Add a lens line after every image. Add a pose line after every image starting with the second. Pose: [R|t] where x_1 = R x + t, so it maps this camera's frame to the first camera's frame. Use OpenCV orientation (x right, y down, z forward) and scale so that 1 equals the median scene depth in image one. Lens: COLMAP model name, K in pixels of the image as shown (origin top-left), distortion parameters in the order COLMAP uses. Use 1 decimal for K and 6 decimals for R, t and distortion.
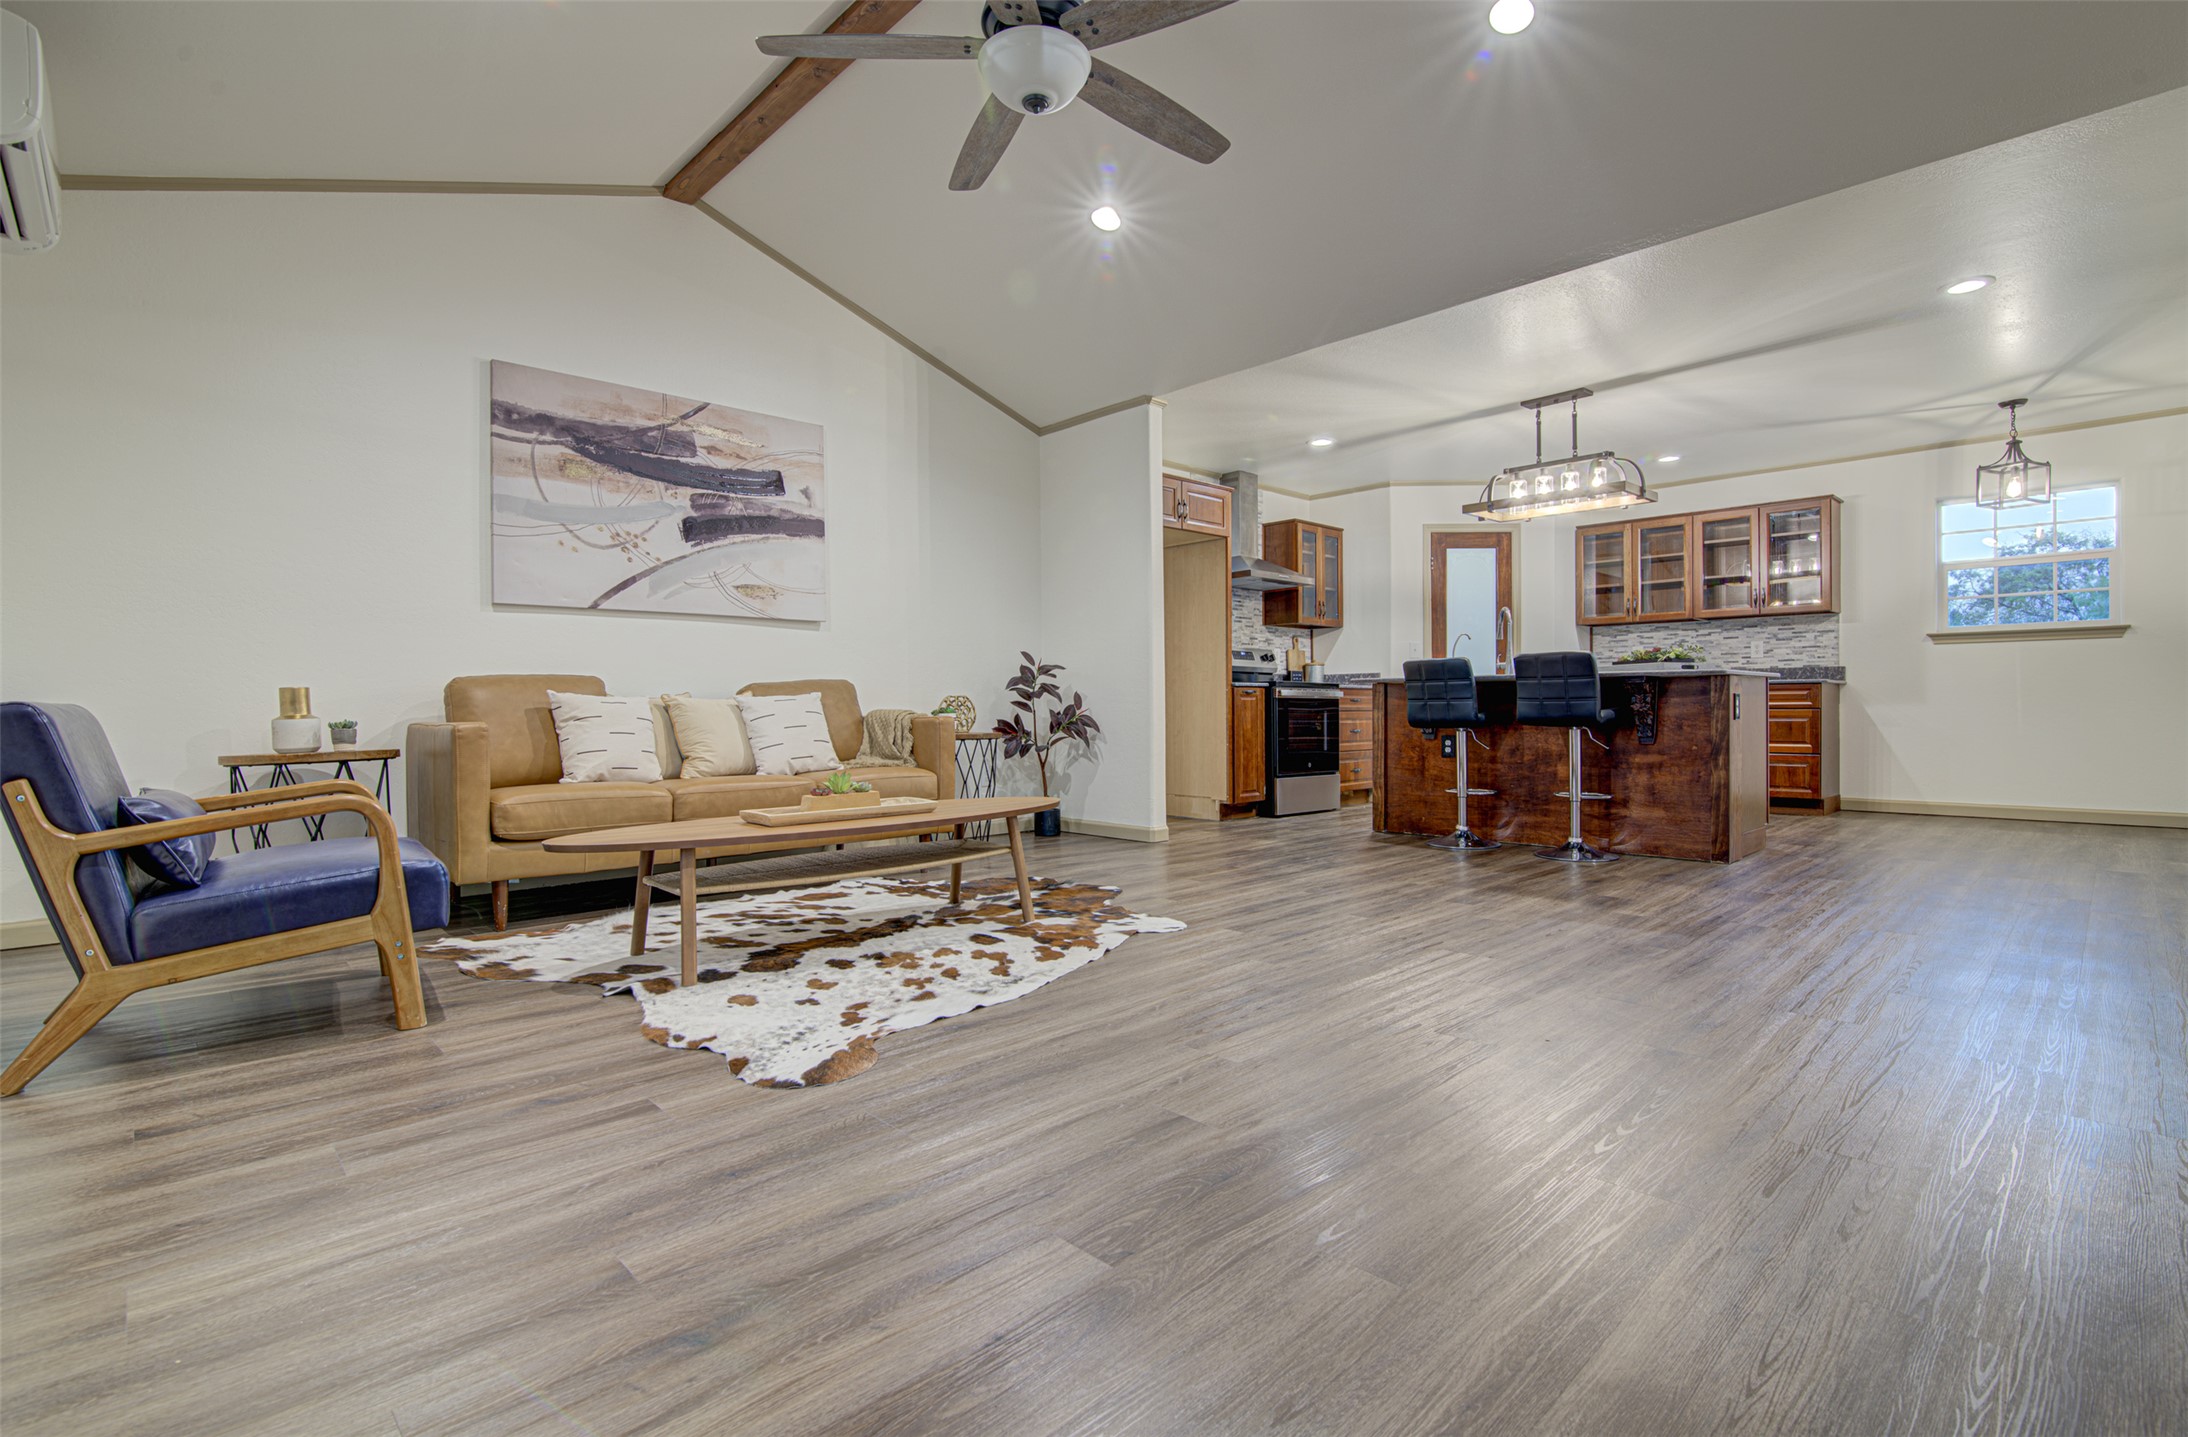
lens RADIAL K [[1010.6, 0, 1100.8], [0, 1010.6, 714.2], [0, 0, 1]] dist [-0.016311, 0.000533]
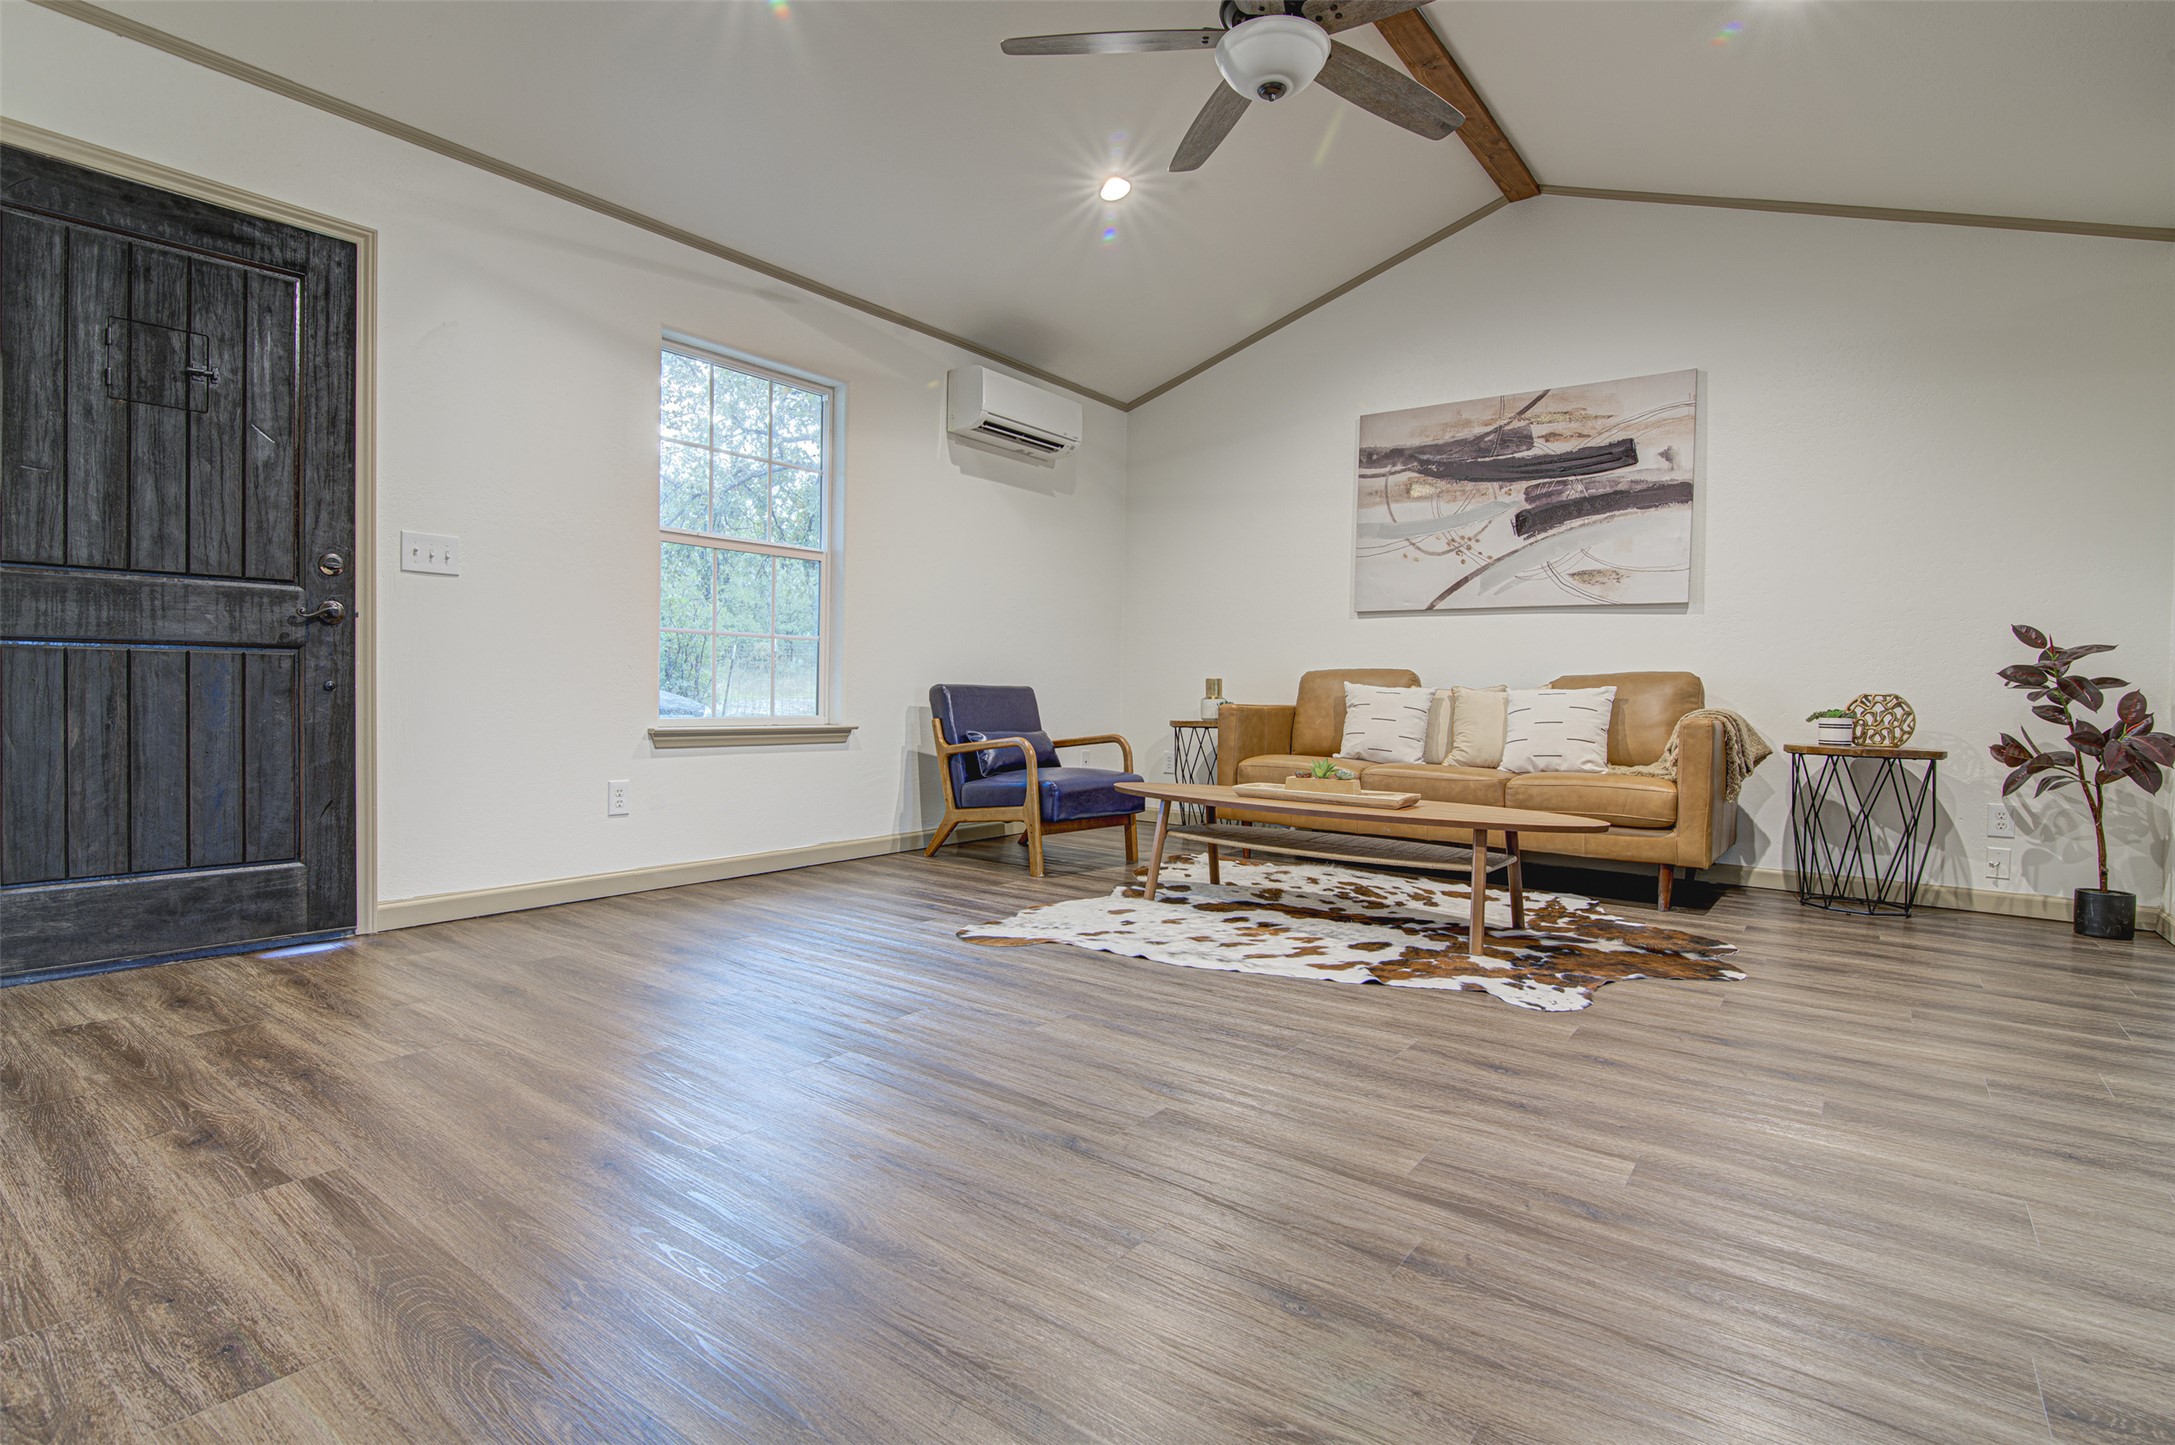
lens RADIAL K [[1062.4, 0, 1065.9], [0, 1062.4, 713.8], [0, 0, 1]] dist [-0.017963, 0.000834]
pose [[0.149622, 0.034467, -0.988142, 0.540895], [-0.030370, 0.999081, 0.030250, -0.010580], [0.988277, 0.025484, 0.150532, 0.372277]]
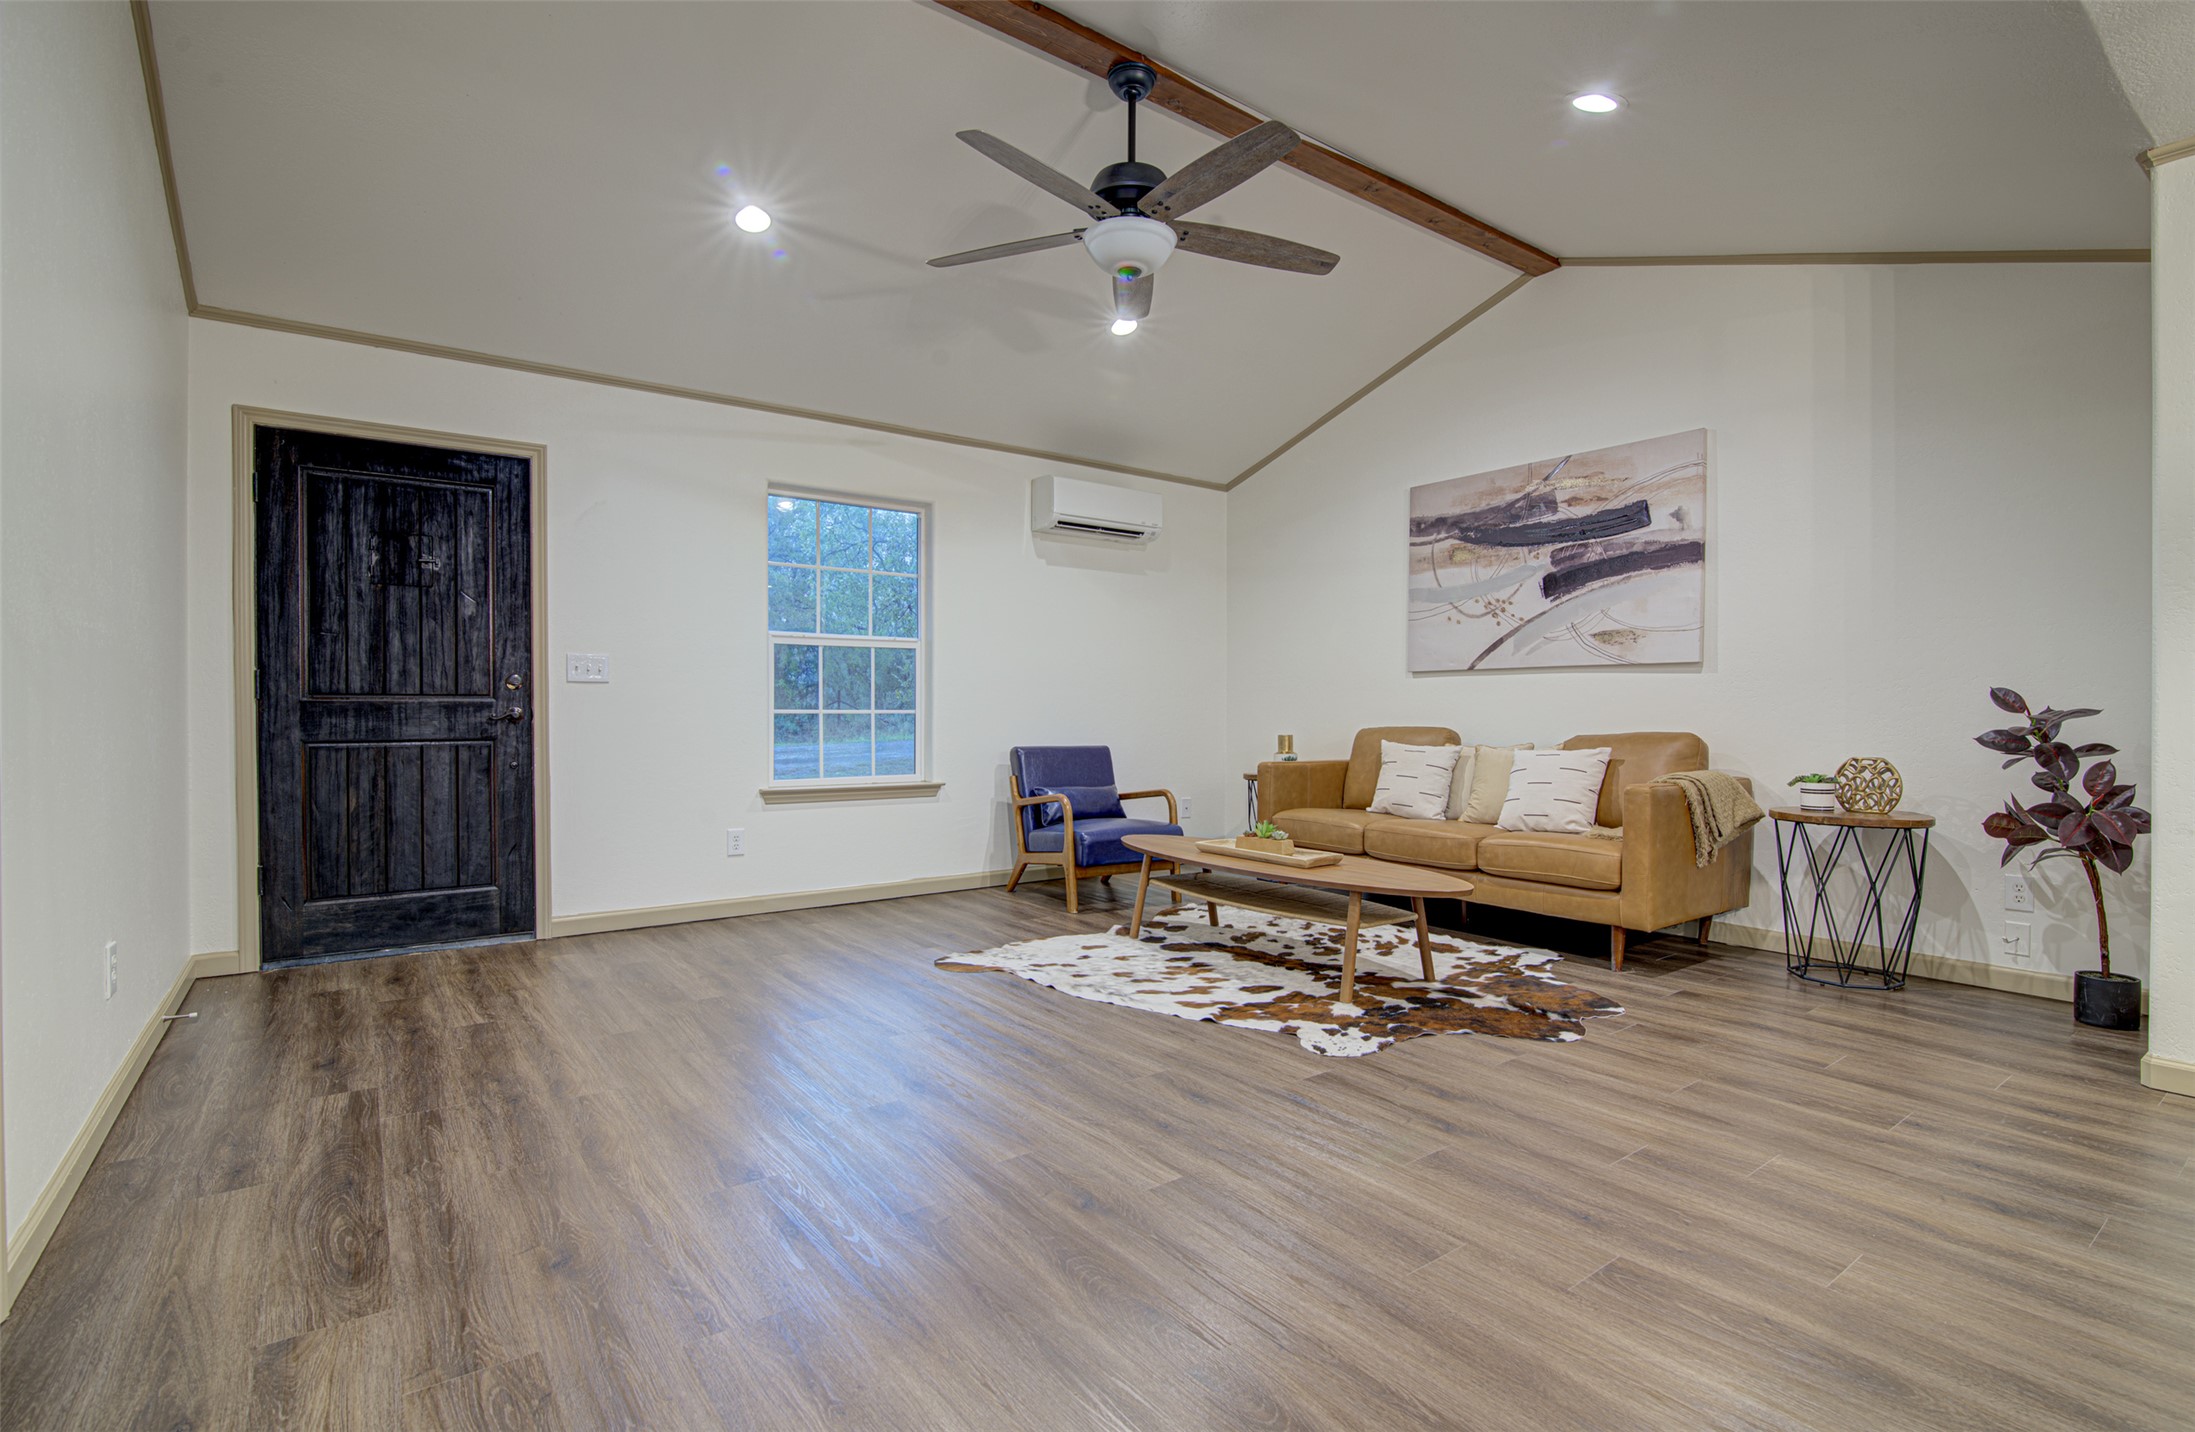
lens RADIAL K [[1019.0, 0, 1101.3], [0, 1019.0, 723.2], [0, 0, 1]] dist [-0.018281, -0.000260]
pose [[-0.128886, 0.018517, -0.991487, 0.650262], [-0.011683, 0.999728, 0.020189, -0.054070], [0.991591, 0.014185, -0.128634, 0.639690]]
